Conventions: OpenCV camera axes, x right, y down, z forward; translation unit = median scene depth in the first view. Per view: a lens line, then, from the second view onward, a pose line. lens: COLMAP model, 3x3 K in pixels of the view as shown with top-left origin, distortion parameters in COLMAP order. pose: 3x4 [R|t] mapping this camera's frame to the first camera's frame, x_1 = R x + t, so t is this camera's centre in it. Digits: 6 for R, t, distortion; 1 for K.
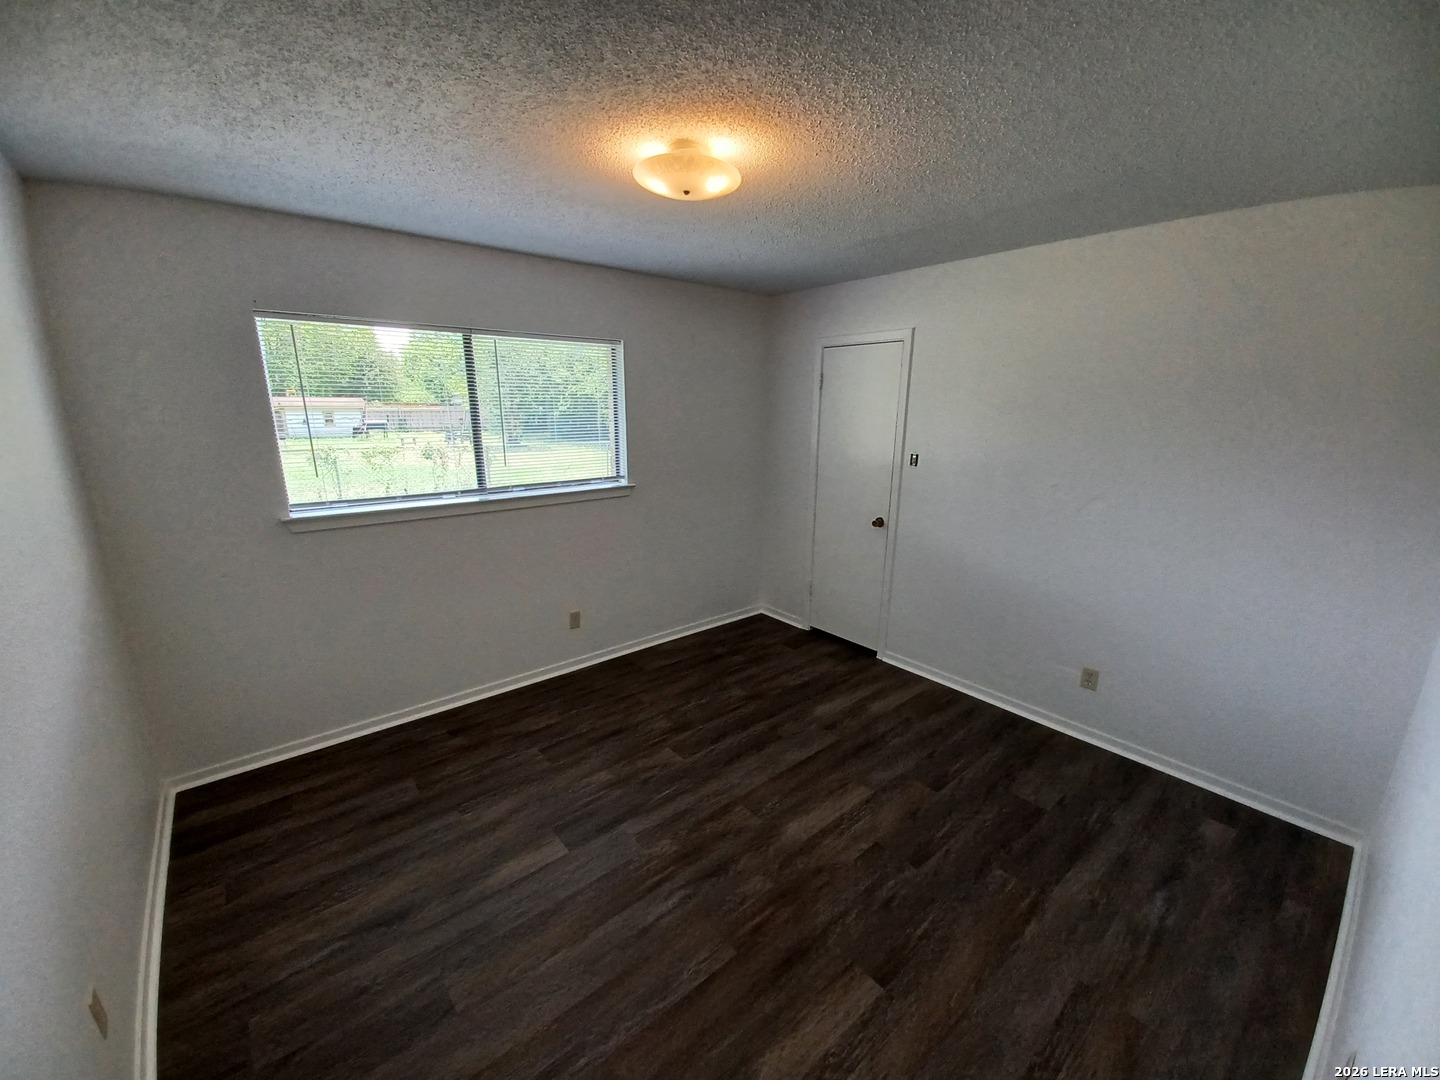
lens RADIAL K [[569.8, 0, 715.2], [0, 569.8, 549.7], [0, 0, 1]] dist [0.021277, -0.020954]
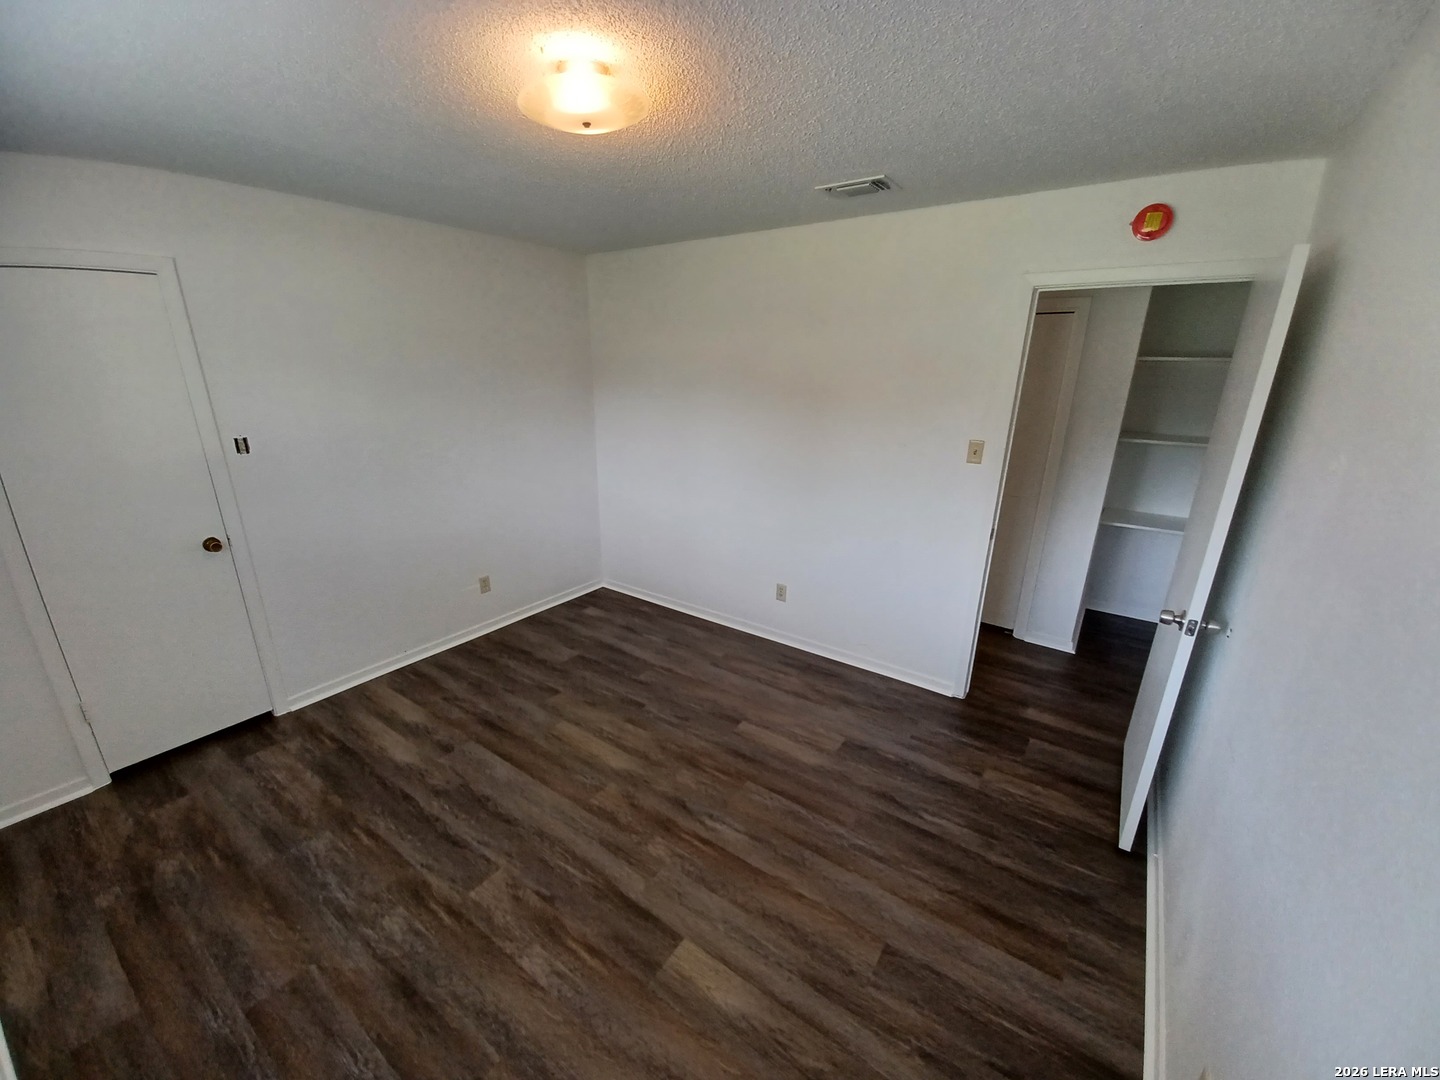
lens RADIAL K [[569.8, 0, 715.2], [0, 569.8, 549.7], [0, 0, 1]] dist [0.021277, -0.020954]
pose [[-0.255397, -0.307660, 0.916579, -0.715261], [0.228558, 0.901936, 0.366431, -0.222265], [-0.939433, 0.303077, -0.160034, 0.780085]]
